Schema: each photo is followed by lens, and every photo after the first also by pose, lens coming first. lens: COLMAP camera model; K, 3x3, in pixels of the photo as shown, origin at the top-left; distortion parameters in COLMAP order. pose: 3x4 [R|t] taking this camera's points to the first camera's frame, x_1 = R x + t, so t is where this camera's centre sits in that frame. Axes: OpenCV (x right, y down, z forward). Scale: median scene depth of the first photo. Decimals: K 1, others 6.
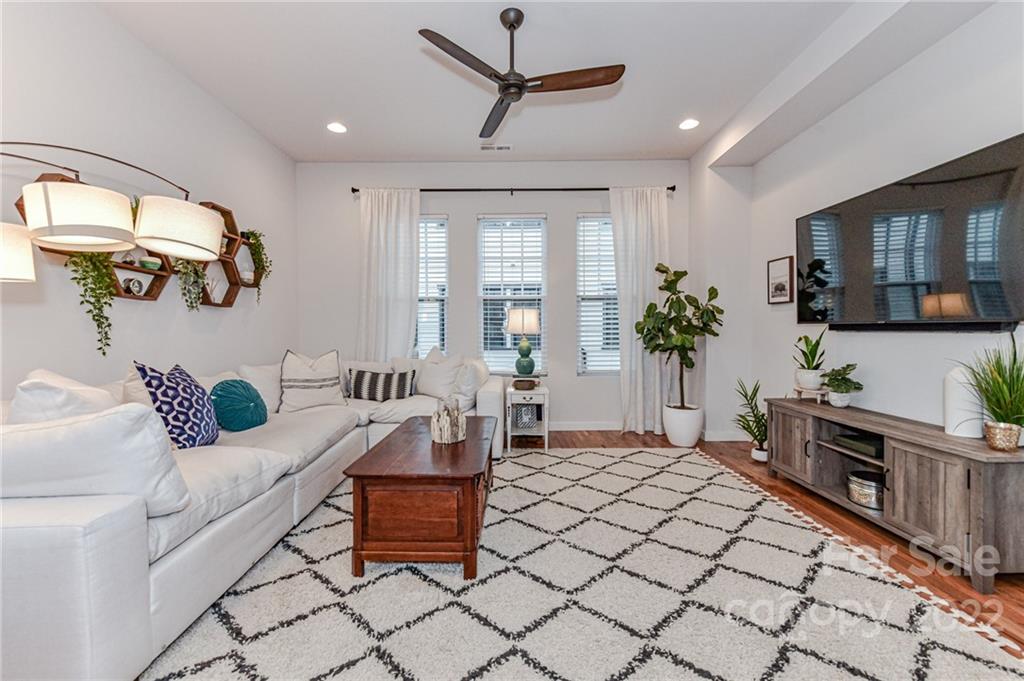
lens RADIAL K [[402.4, 0, 508.9], [0, 402.4, 336.9], [0, 0, 1]] dist [0.001053, -0.000202]
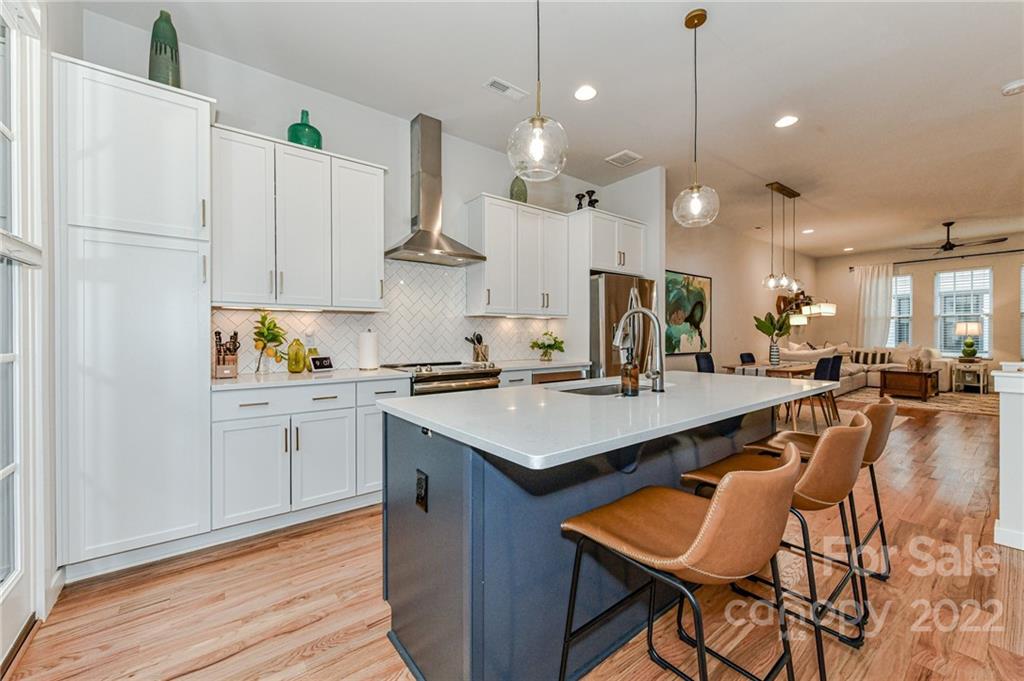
lens RADIAL K [[402.4, 0, 508.9], [0, 402.4, 336.9], [0, 0, 1]] dist [0.001053, -0.000202]
pose [[0.609773, 0.005987, -0.792553, 0.244620], [-0.012664, 0.999917, -0.002190, 0.034629], [0.792475, 0.011372, 0.609799, -2.069886]]
